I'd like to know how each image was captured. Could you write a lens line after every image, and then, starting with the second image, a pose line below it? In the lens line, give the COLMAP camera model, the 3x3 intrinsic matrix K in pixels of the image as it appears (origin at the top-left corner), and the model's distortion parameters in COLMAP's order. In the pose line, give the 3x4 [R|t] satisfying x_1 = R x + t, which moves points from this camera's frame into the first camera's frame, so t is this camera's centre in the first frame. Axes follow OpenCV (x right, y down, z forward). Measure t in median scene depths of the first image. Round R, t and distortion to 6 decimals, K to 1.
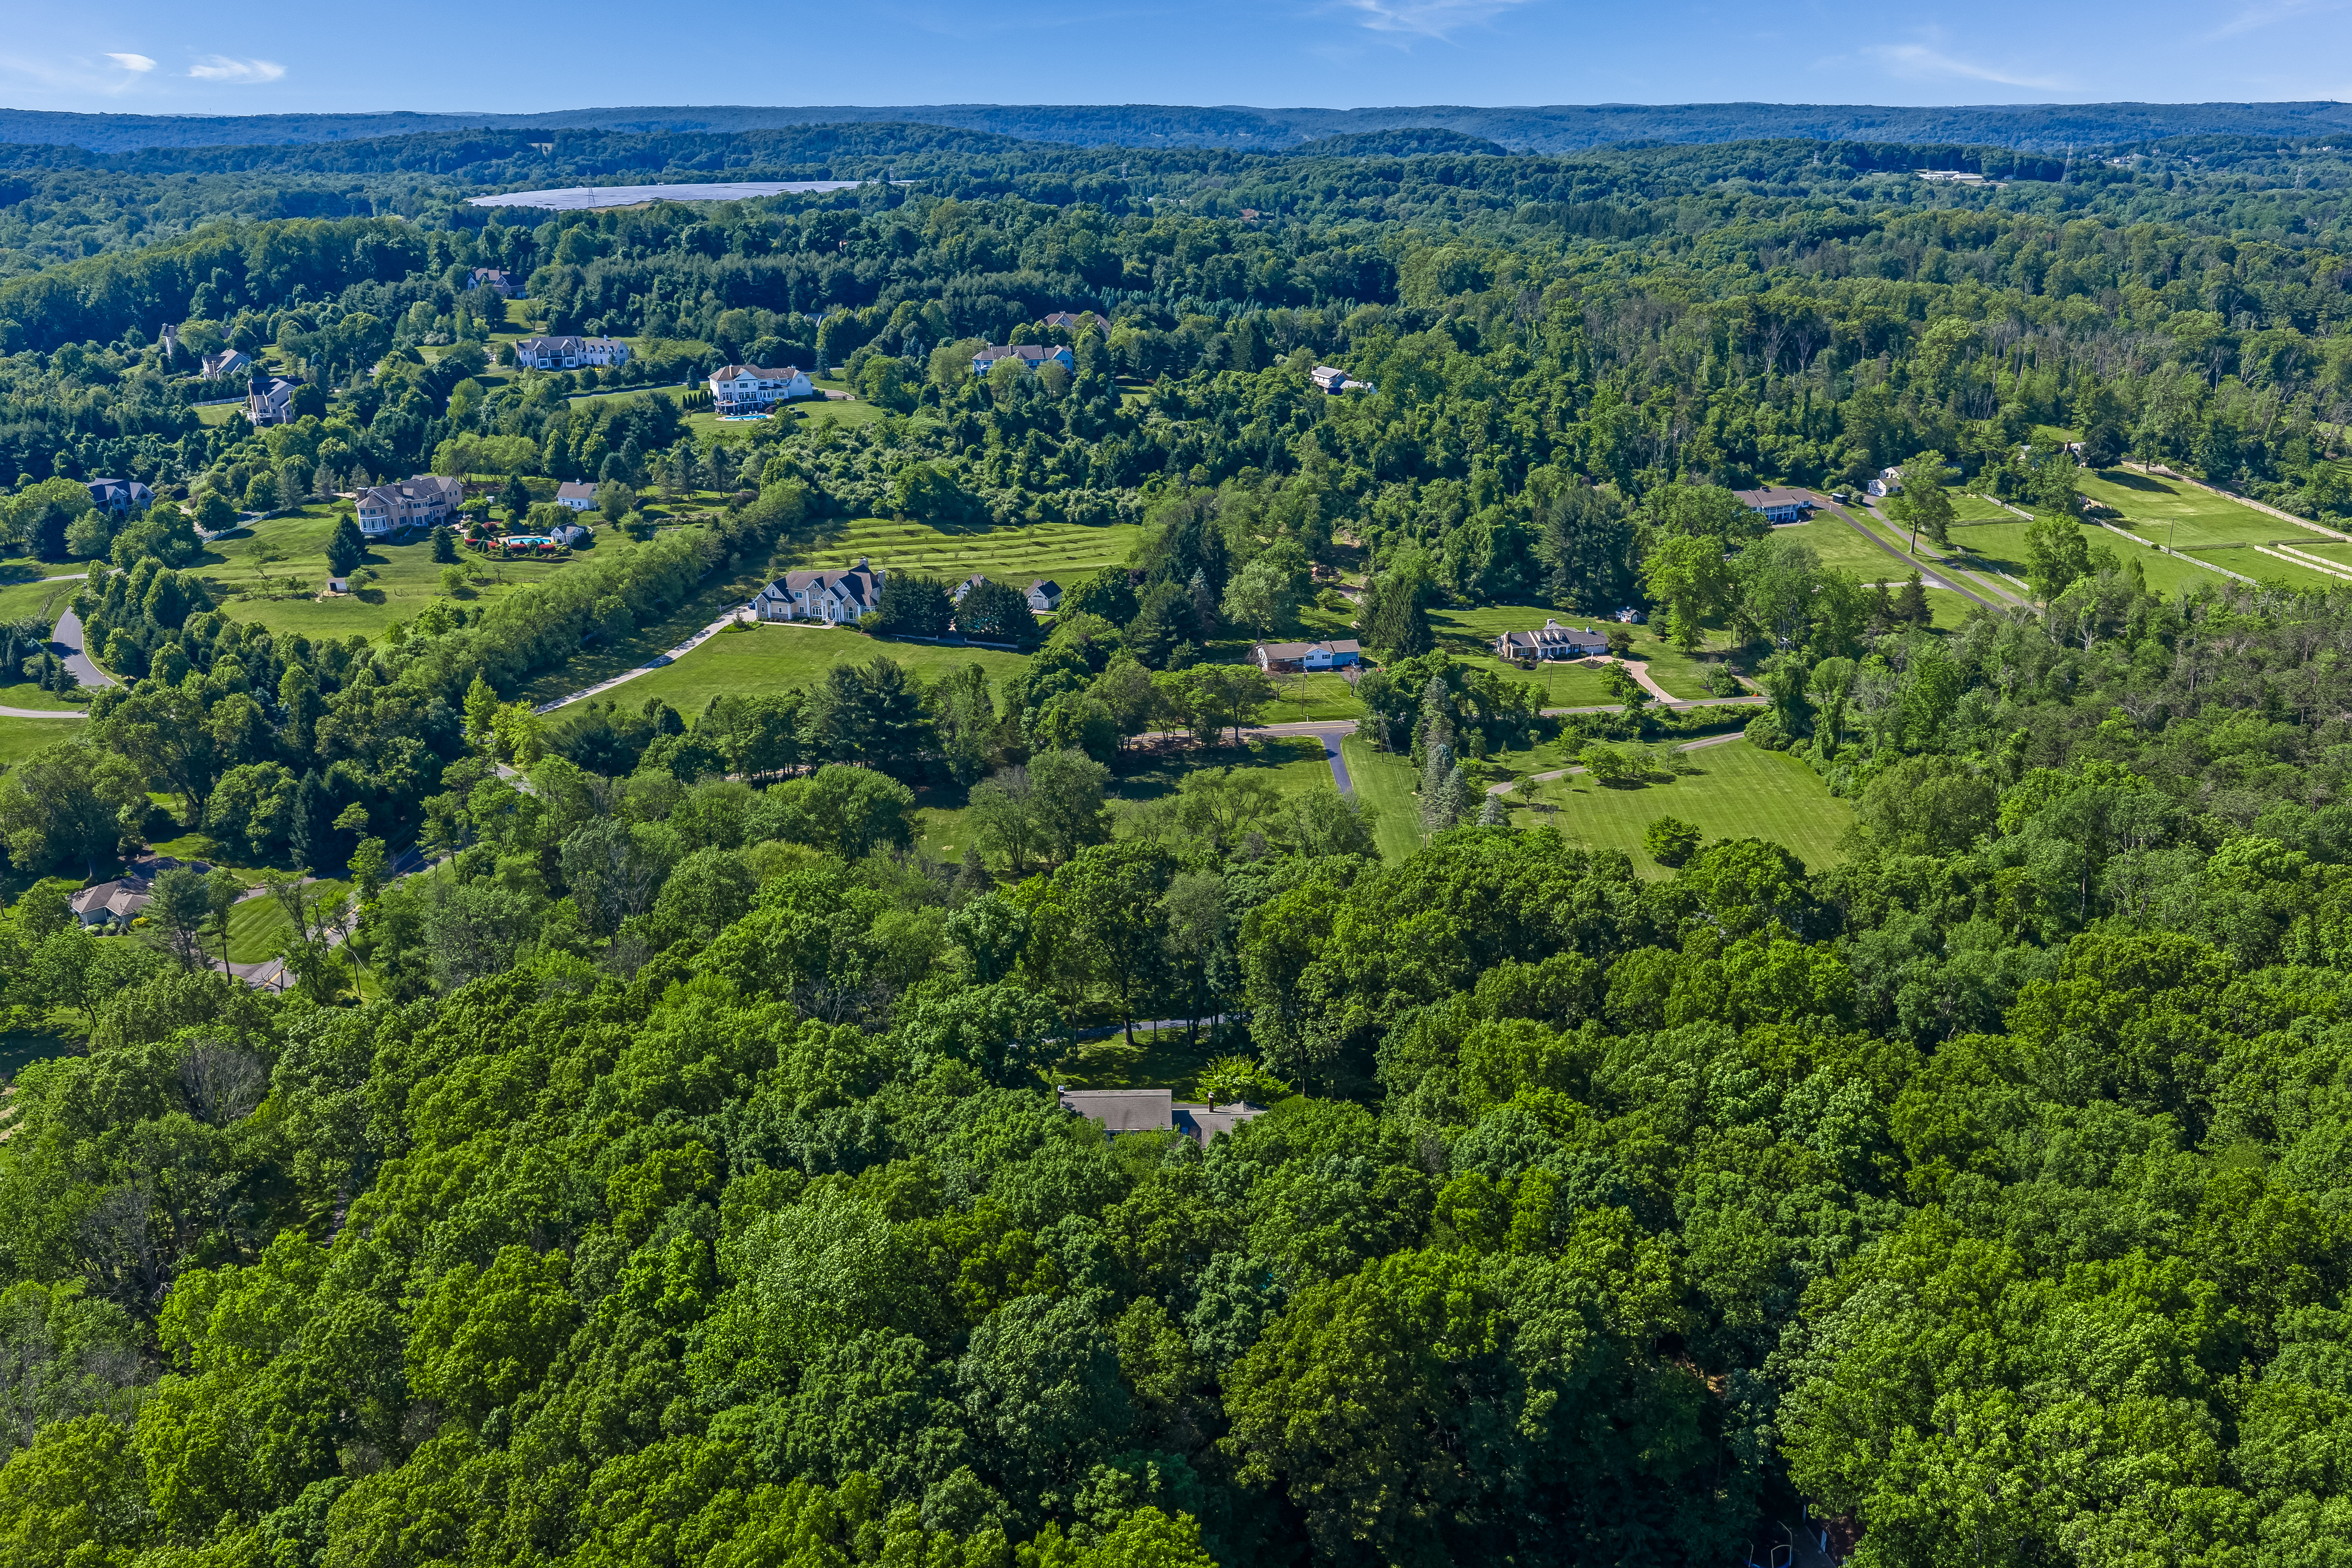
lens RADIAL K [[1951.1, 0, 1176.9], [0, 1951.1, 790.3], [0, 0, 1]] dist [0.005609, -0.018494]
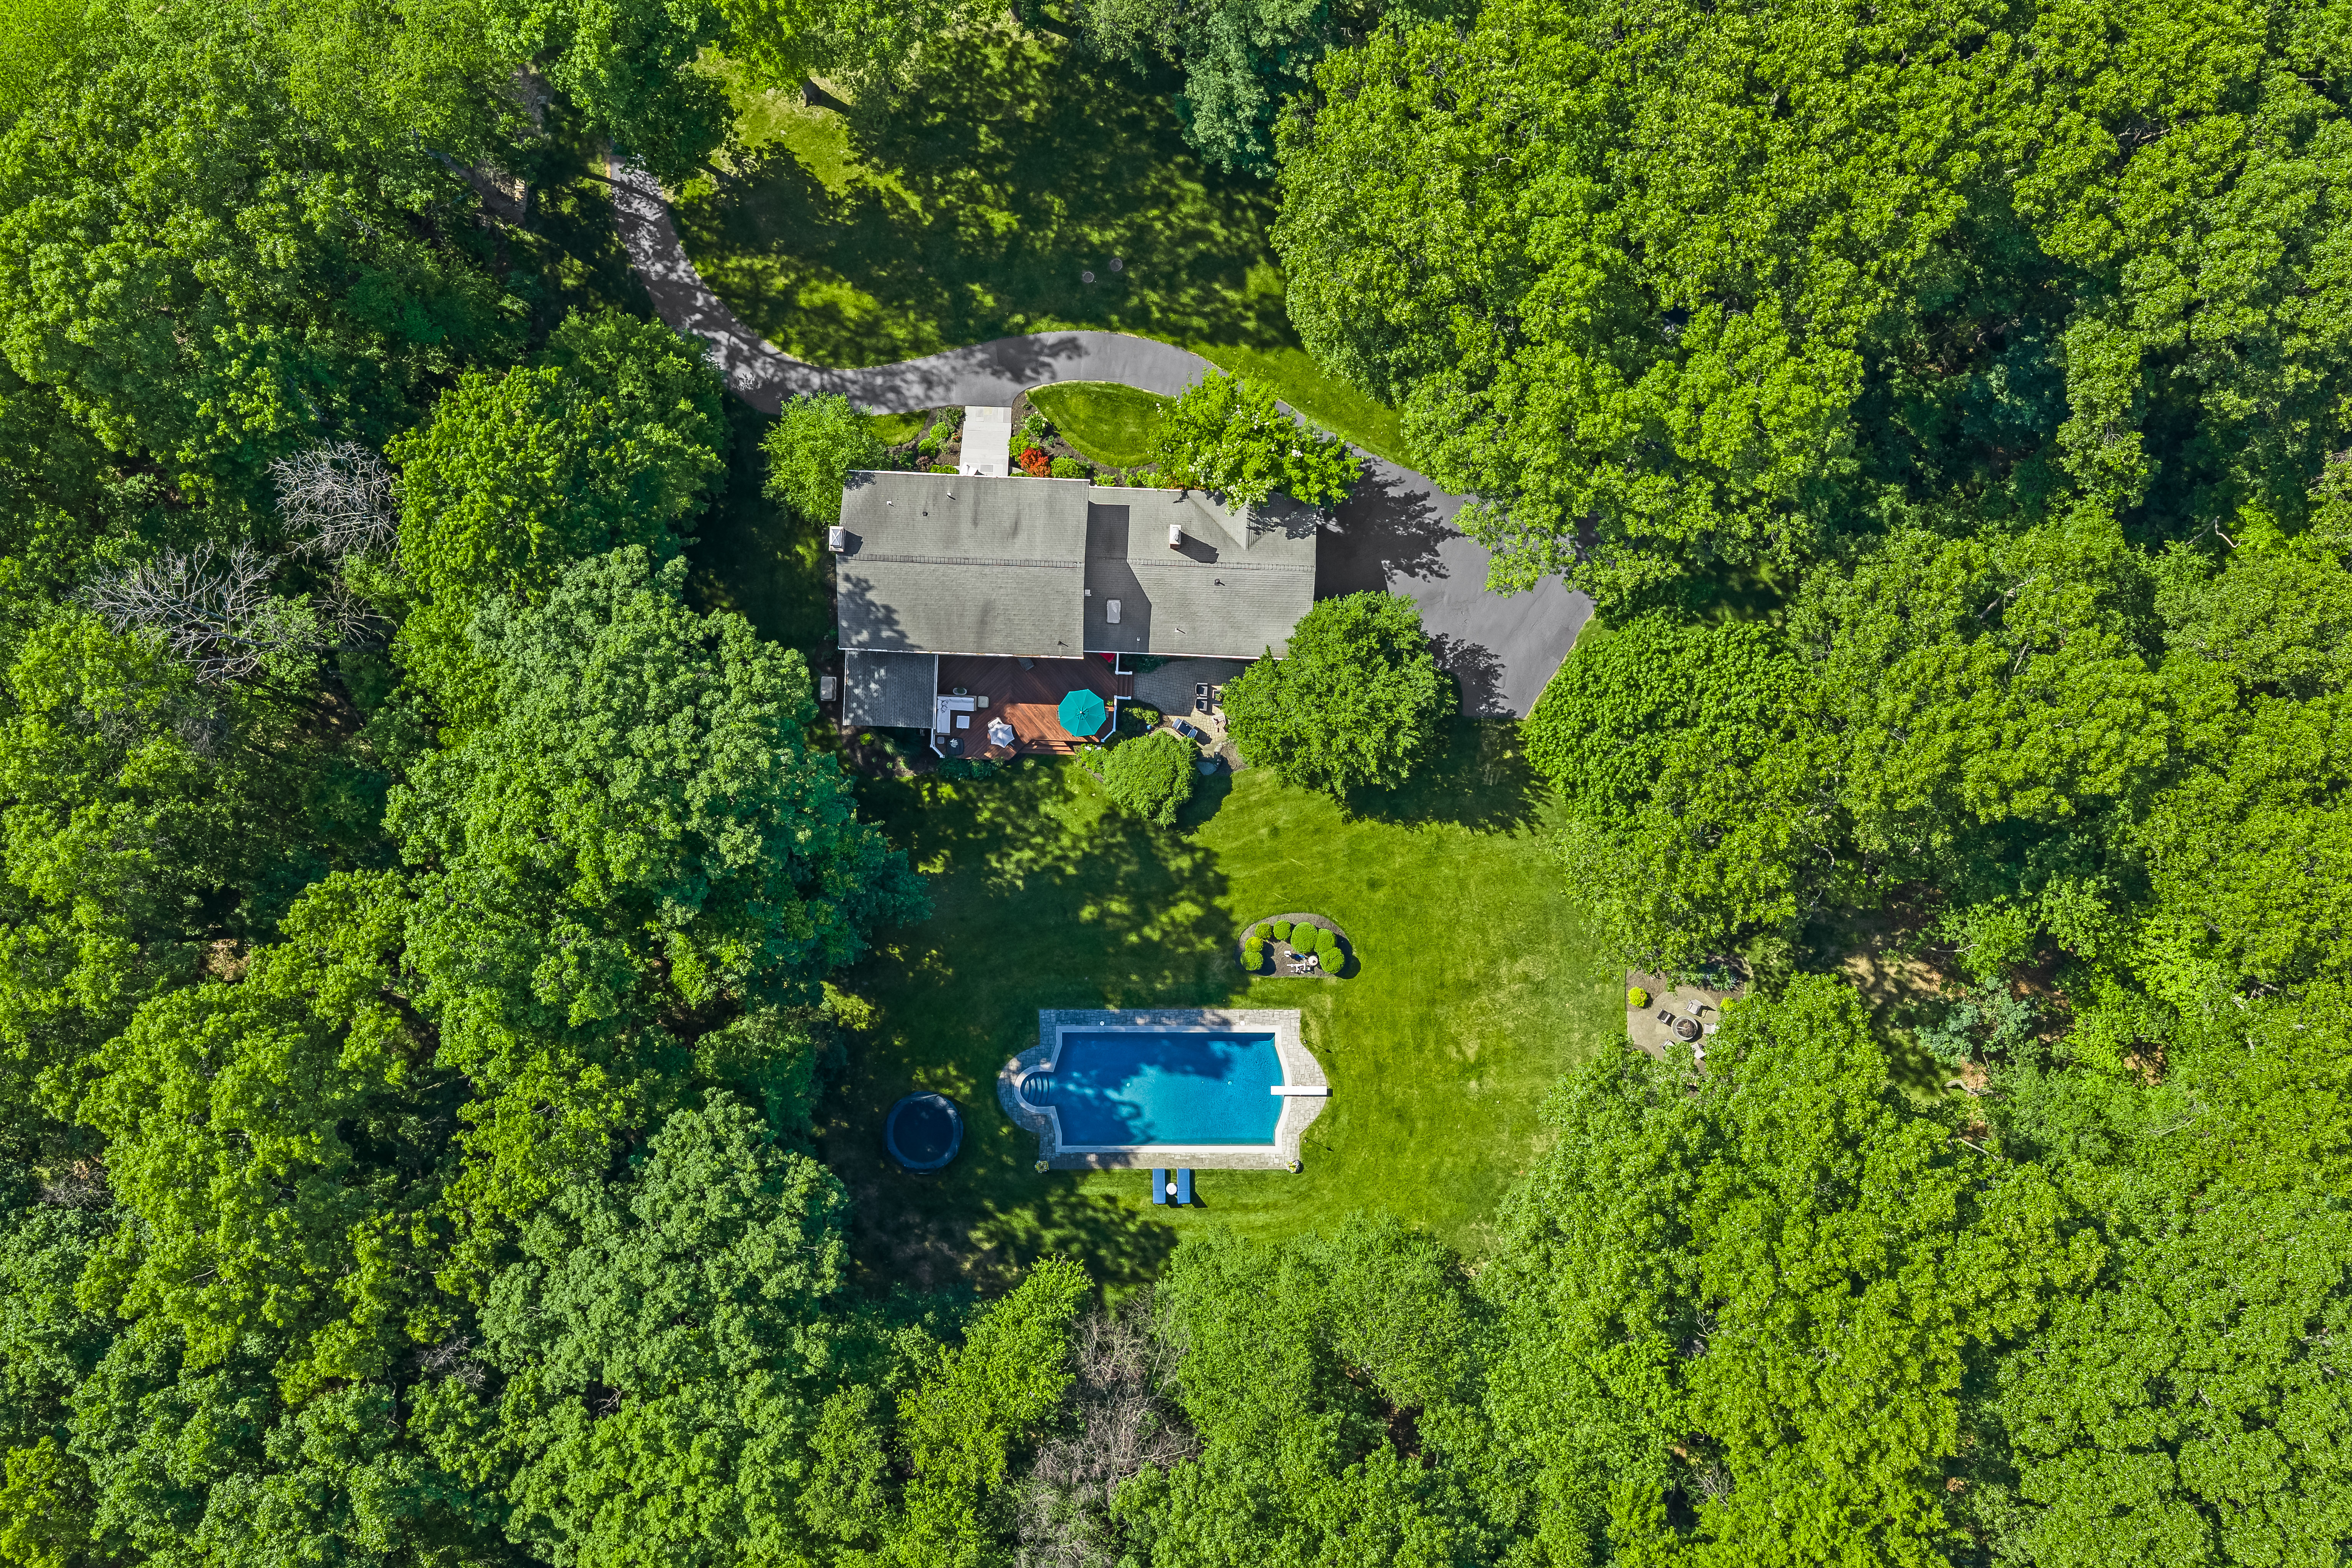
lens RADIAL K [[1951.1, 0, 1180.9], [0, 1951.1, 792.4], [0, 0, 1]] dist [0.005609, -0.018494]
pose [[0.998758, 0.049248, 0.007564, 0.011348], [-0.023009, 0.321213, 0.946727, -0.156468], [0.044195, -0.945725, 0.321947, 0.502838]]
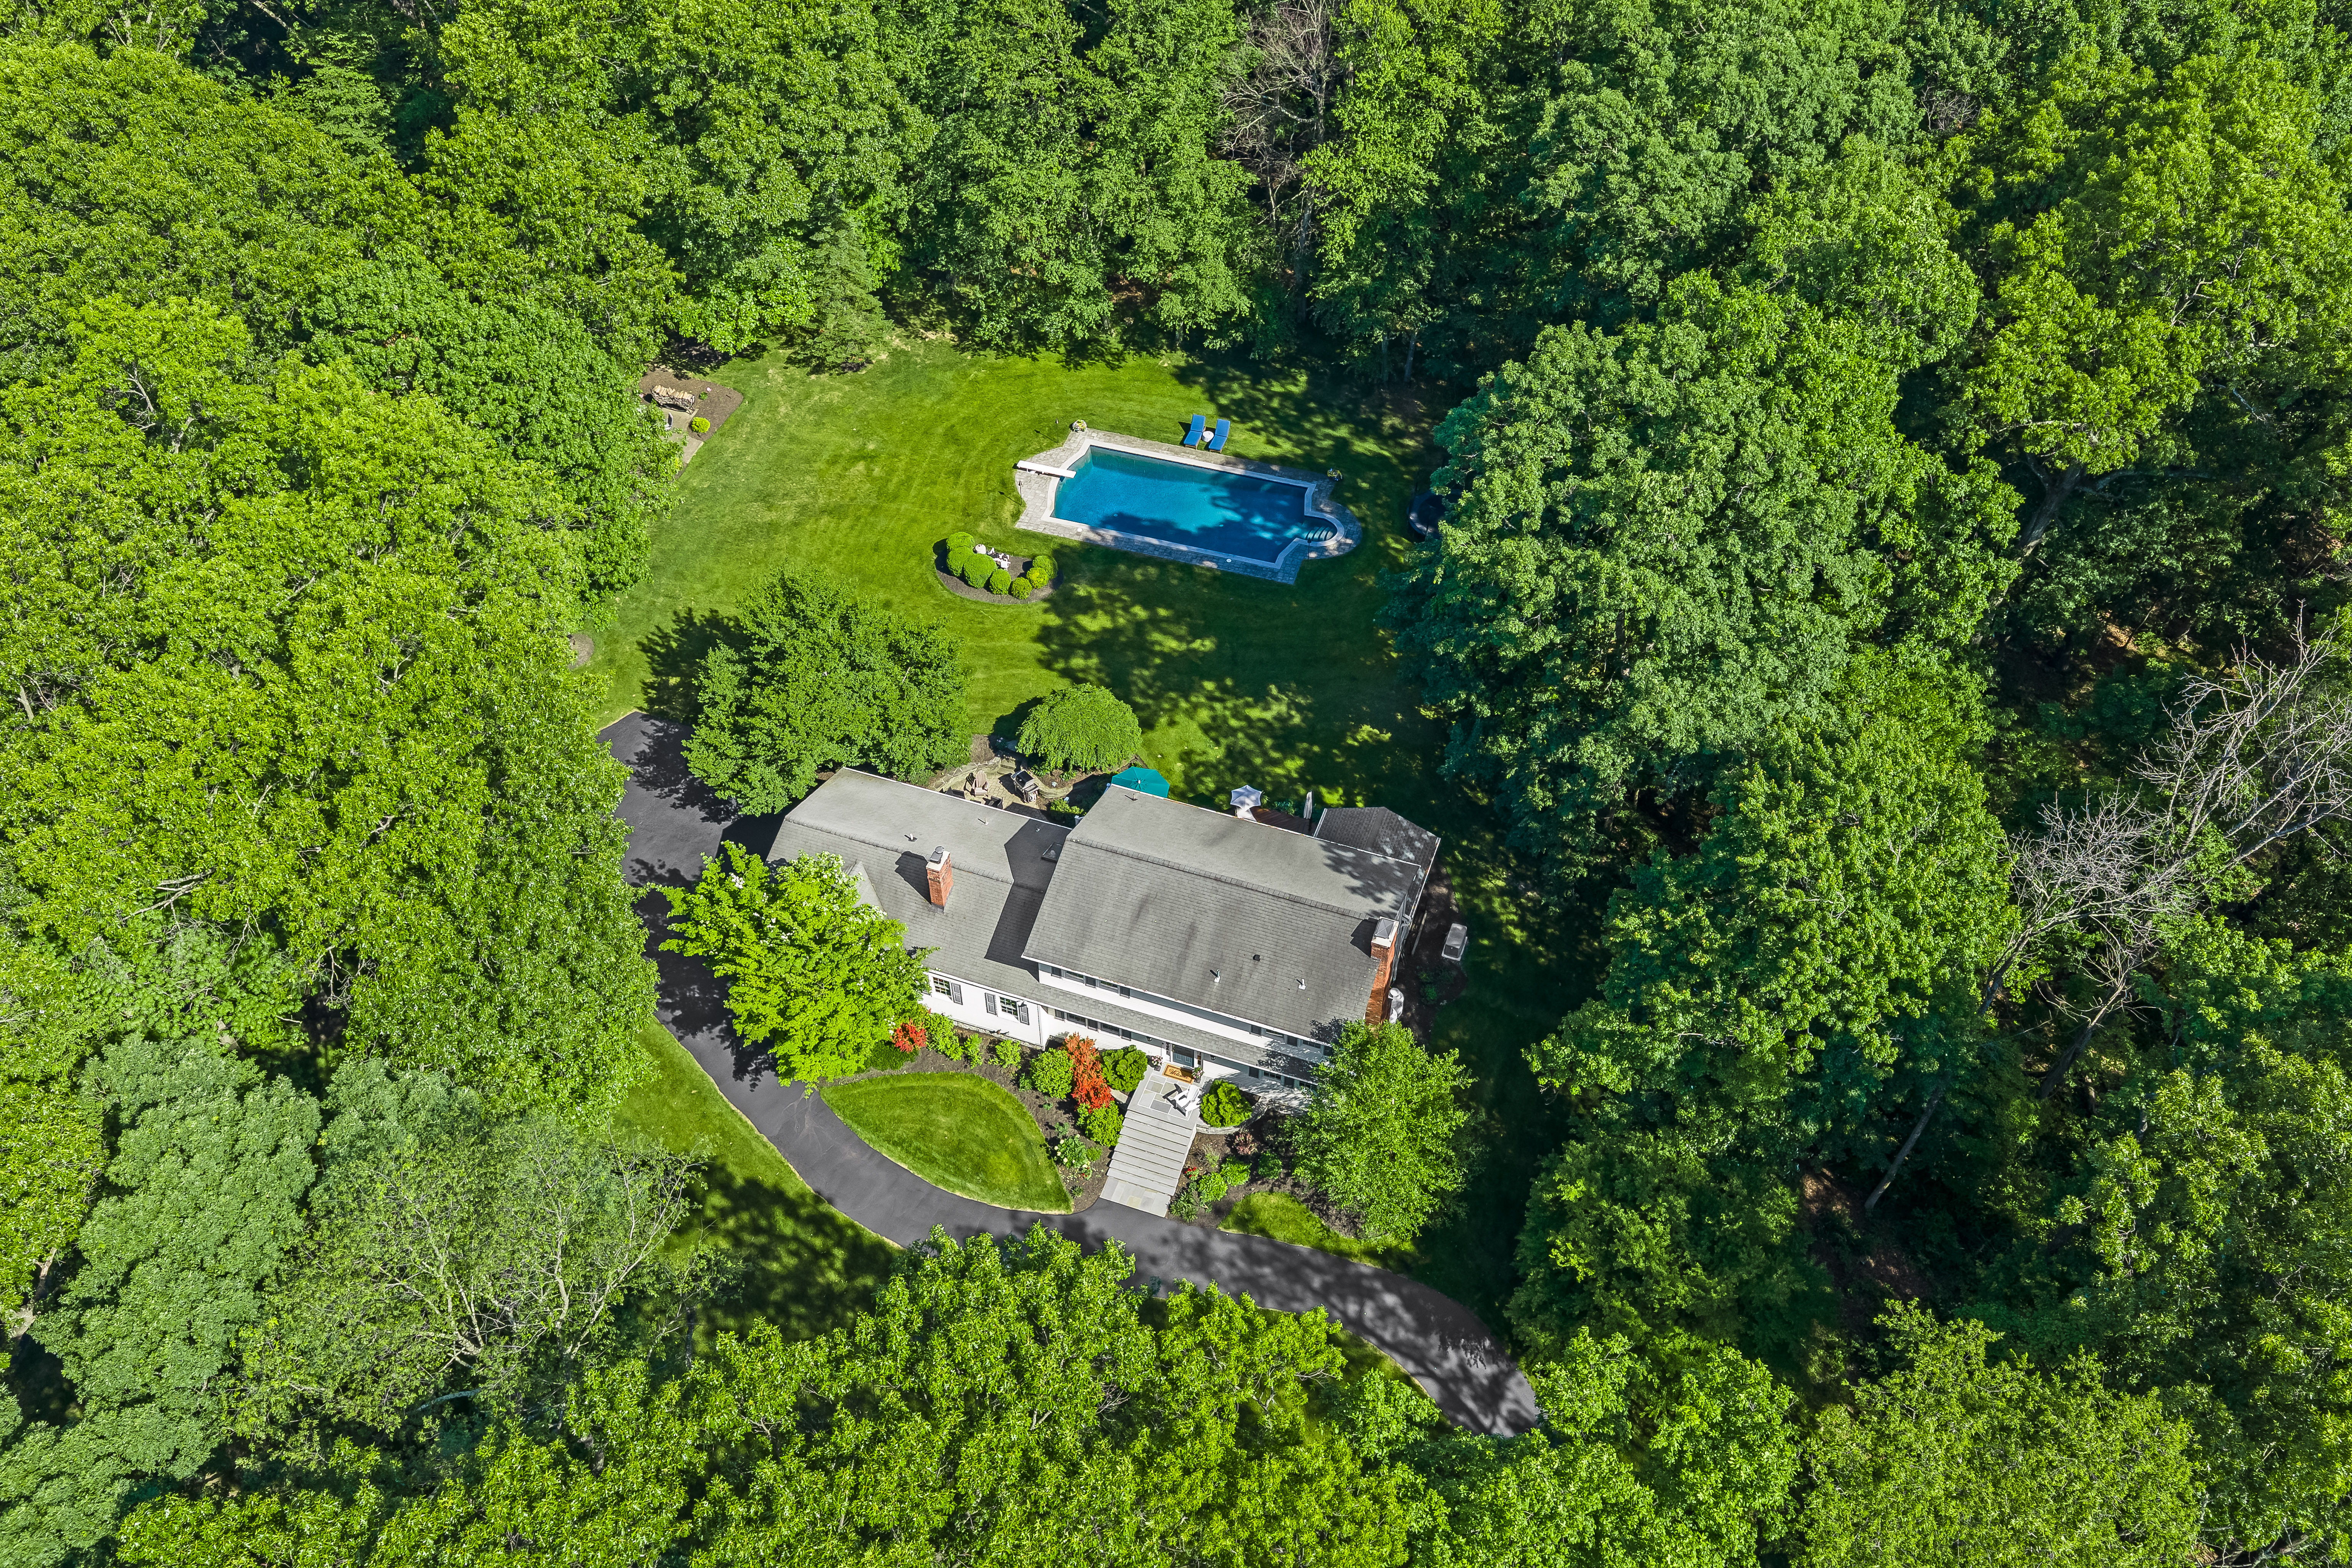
lens RADIAL K [[1951.1, 0, 1165.0], [0, 1951.1, 773.8], [0, 0, 1]] dist [0.005609, -0.018494]
pose [[-0.934498, -0.248721, 0.254658, -0.062614], [0.127659, 0.433647, 0.891994, -0.087906], [-0.332289, 0.866077, -0.373491, 0.689606]]
